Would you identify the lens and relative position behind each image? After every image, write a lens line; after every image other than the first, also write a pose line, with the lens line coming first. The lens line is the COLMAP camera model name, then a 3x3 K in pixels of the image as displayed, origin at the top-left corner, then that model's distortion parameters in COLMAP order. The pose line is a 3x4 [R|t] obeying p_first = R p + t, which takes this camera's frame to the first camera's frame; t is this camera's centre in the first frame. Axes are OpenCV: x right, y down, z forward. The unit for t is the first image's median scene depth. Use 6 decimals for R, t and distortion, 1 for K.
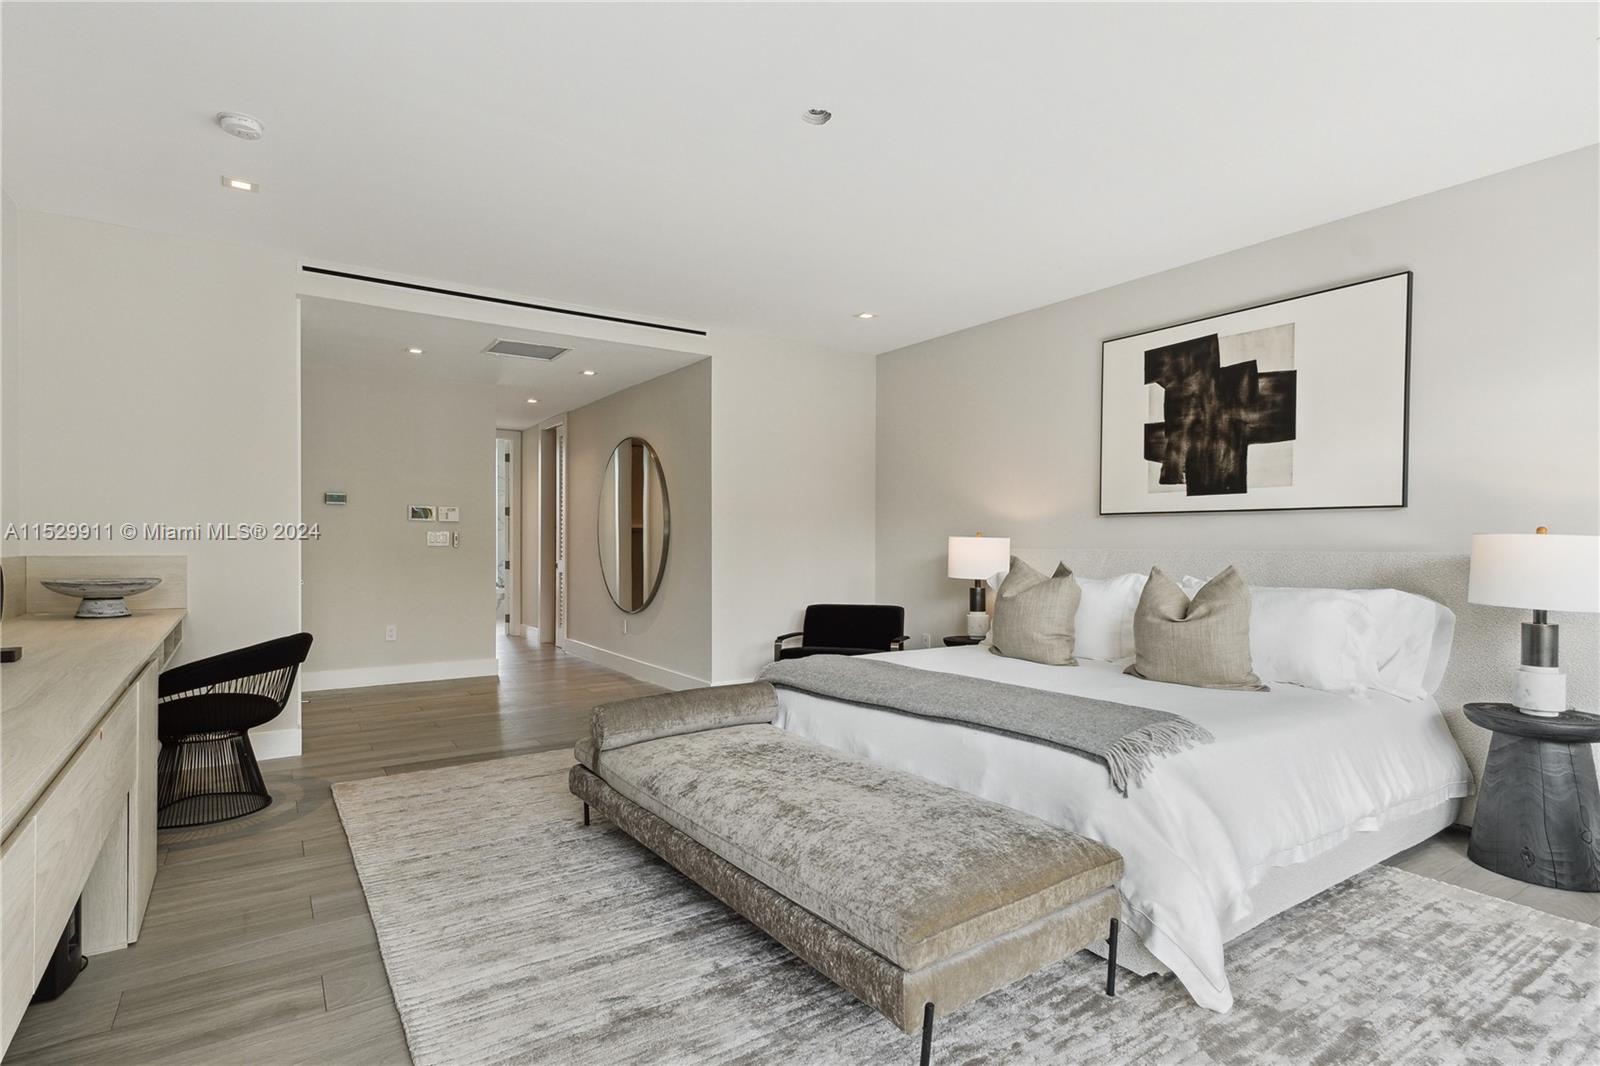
lens RADIAL K [[783.2, 0, 798.6], [0, 783.2, 538.8], [0, 0, 1]] dist [-0.002430, -0.000648]
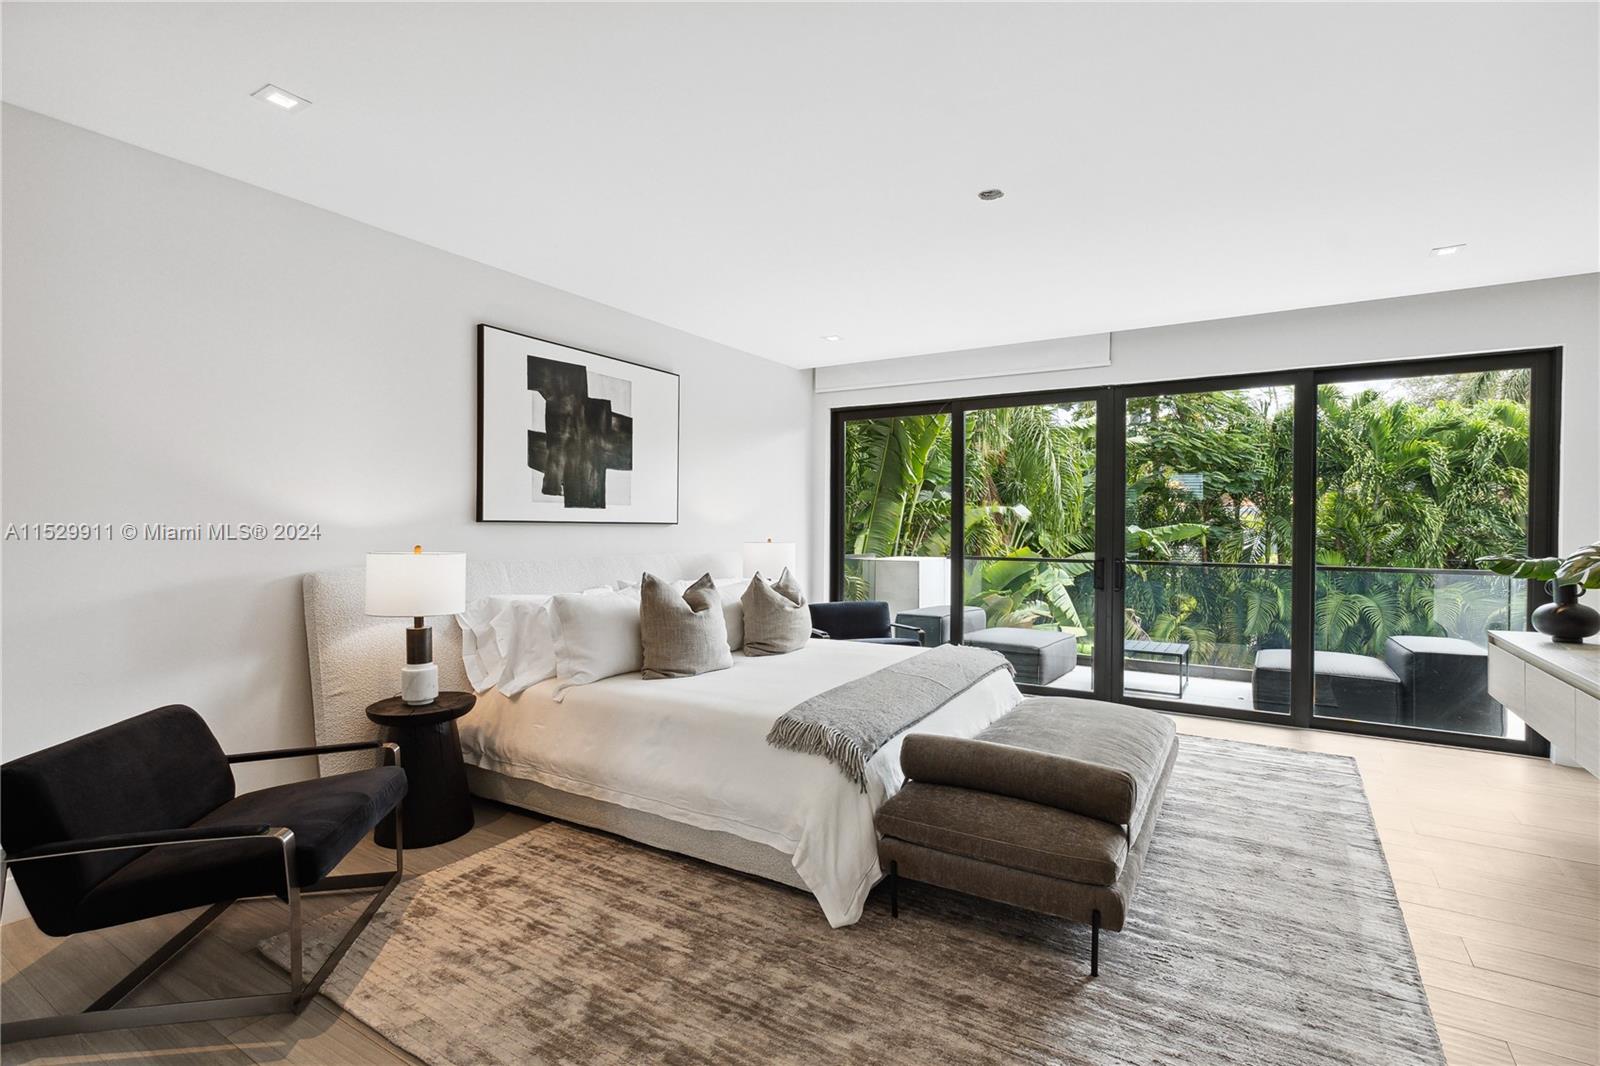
lens RADIAL K [[783.2, 0, 803.7], [0, 783.2, 531.7], [0, 0, 1]] dist [-0.002430, -0.000648]
pose [[-0.409476, -0.009071, 0.912276, -0.621692], [-0.005992, 0.999956, 0.007253, -0.031686], [-0.912301, -0.002497, -0.409512, 1.152955]]
